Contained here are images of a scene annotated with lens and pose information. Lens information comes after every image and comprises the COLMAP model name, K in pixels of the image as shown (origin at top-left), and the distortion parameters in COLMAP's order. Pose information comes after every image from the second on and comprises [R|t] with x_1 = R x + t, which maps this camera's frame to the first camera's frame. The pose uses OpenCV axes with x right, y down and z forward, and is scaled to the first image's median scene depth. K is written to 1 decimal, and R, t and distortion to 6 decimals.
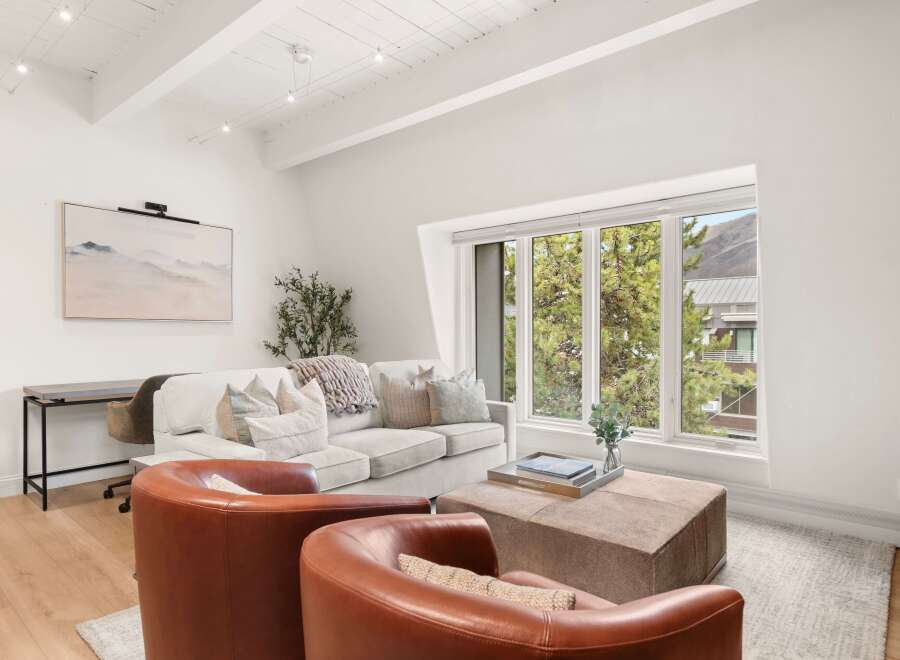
lens RADIAL K [[559.1, 0, 452.3], [0, 559.1, 333.7], [0, 0, 1]] dist [0.034551, 0.001129]
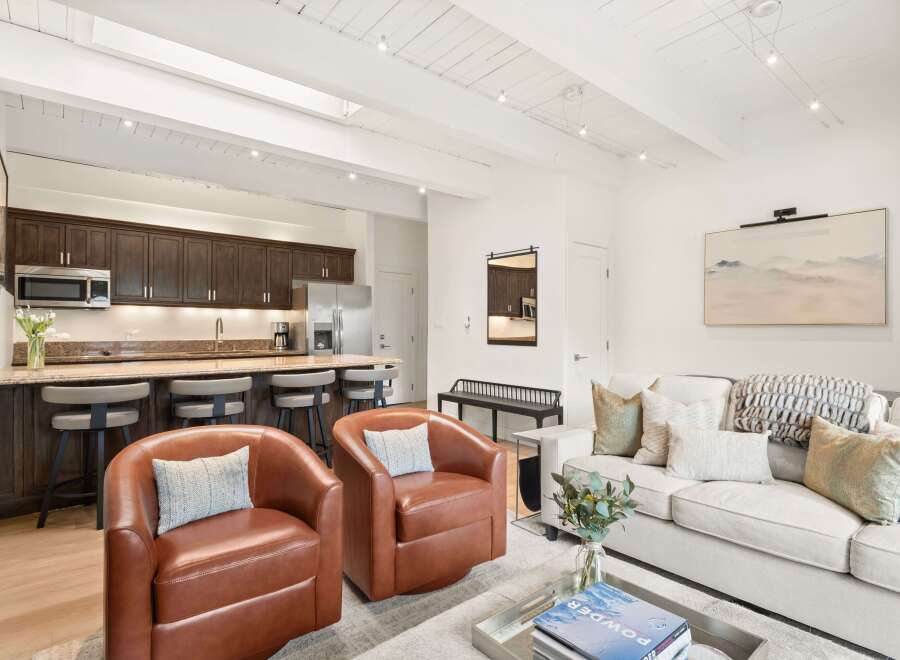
lens RADIAL K [[481.2, 0, 453.0], [0, 481.2, 327.6], [0, 0, 1]] dist [-0.004654, -0.001819]
pose [[-0.168370, -0.000337, -0.985724, 0.426482], [-0.000898, 1.000000, -0.000188, -0.018521], [0.985723, 0.000853, -0.168370, 0.571767]]
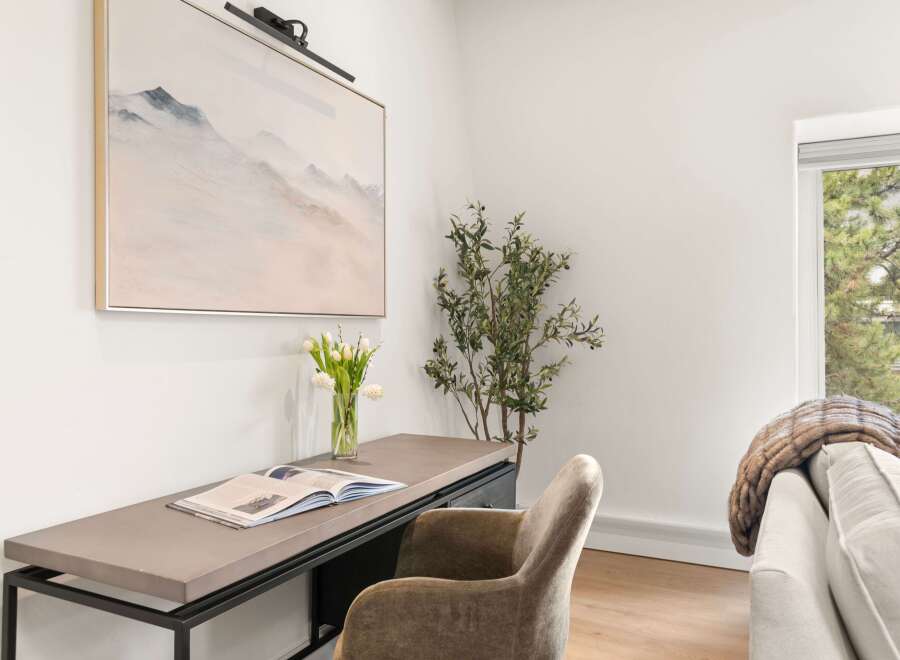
lens RADIAL K [[707.7, 0, 450.3], [0, 707.7, 323.2], [0, 0, 1]] dist [-0.007583, -0.003389]
pose [[0.967353, -0.003474, 0.253407, -0.541245], [0.005021, 0.999972, -0.005461, -0.015191], [-0.253381, 0.006555, 0.967344, 0.508650]]
